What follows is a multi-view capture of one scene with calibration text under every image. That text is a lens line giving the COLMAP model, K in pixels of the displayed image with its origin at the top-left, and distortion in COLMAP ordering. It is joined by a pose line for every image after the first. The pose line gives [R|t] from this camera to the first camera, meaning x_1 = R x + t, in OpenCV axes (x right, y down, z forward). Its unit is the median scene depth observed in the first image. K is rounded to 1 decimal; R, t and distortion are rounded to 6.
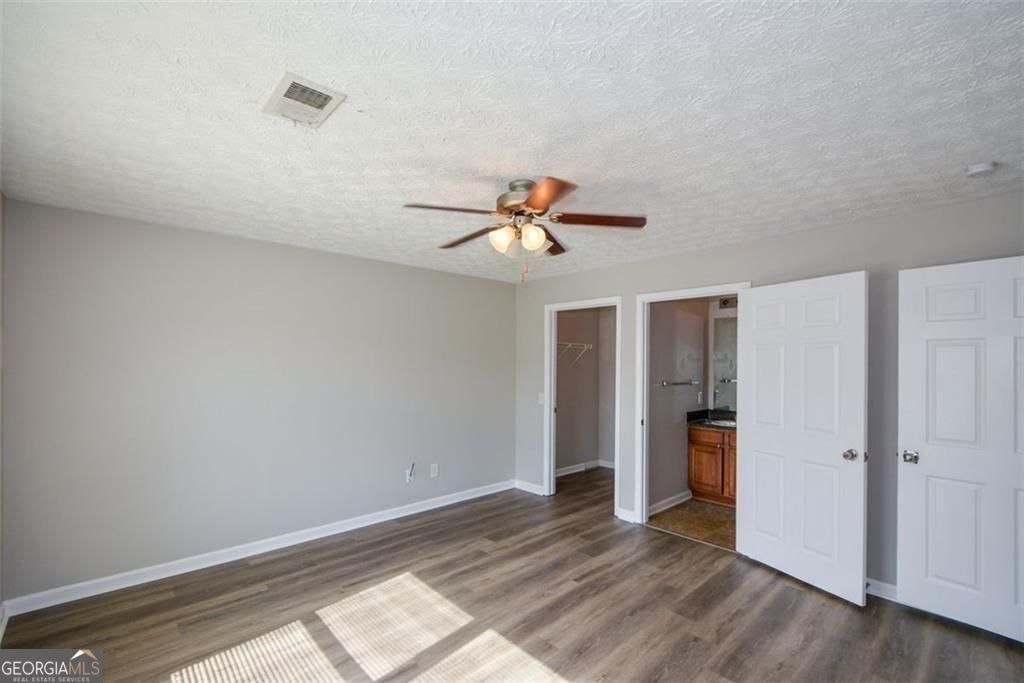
lens RADIAL K [[450.8, 0, 508.0], [0, 450.8, 356.6], [0, 0, 1]] dist [-0.001552, -0.000478]
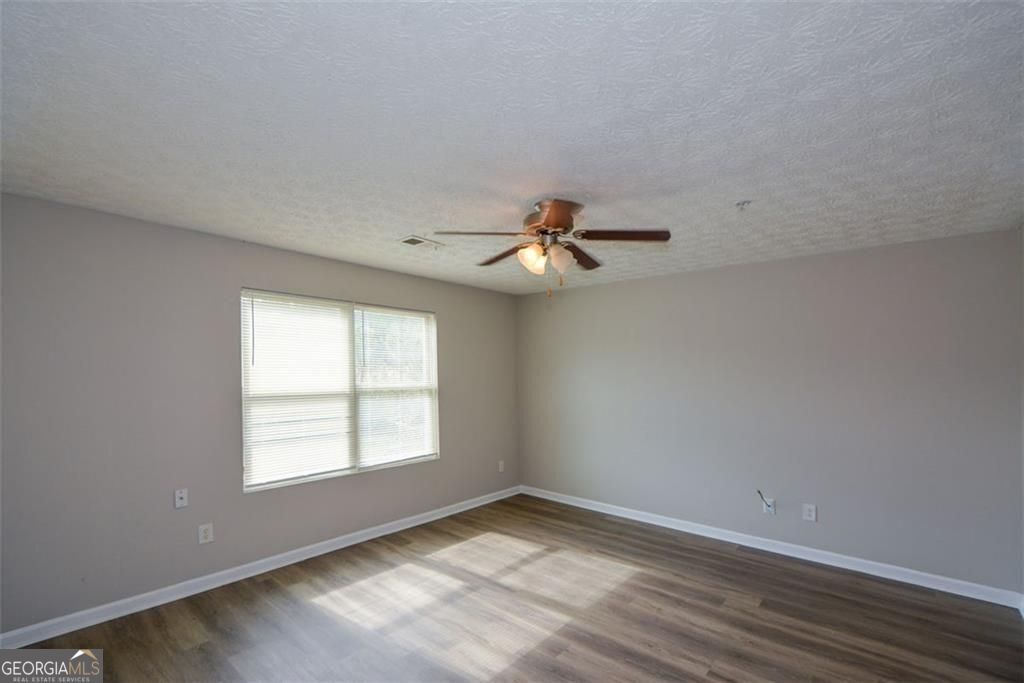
lens RADIAL K [[450.8, 0, 508.0], [0, 450.8, 356.6], [0, 0, 1]] dist [-0.001552, -0.000478]
pose [[0.117243, -0.033985, -0.992522, 0.825427], [0.001664, 0.999420, -0.034025, 0.015053], [0.993102, 0.002338, 0.117231, 0.579209]]
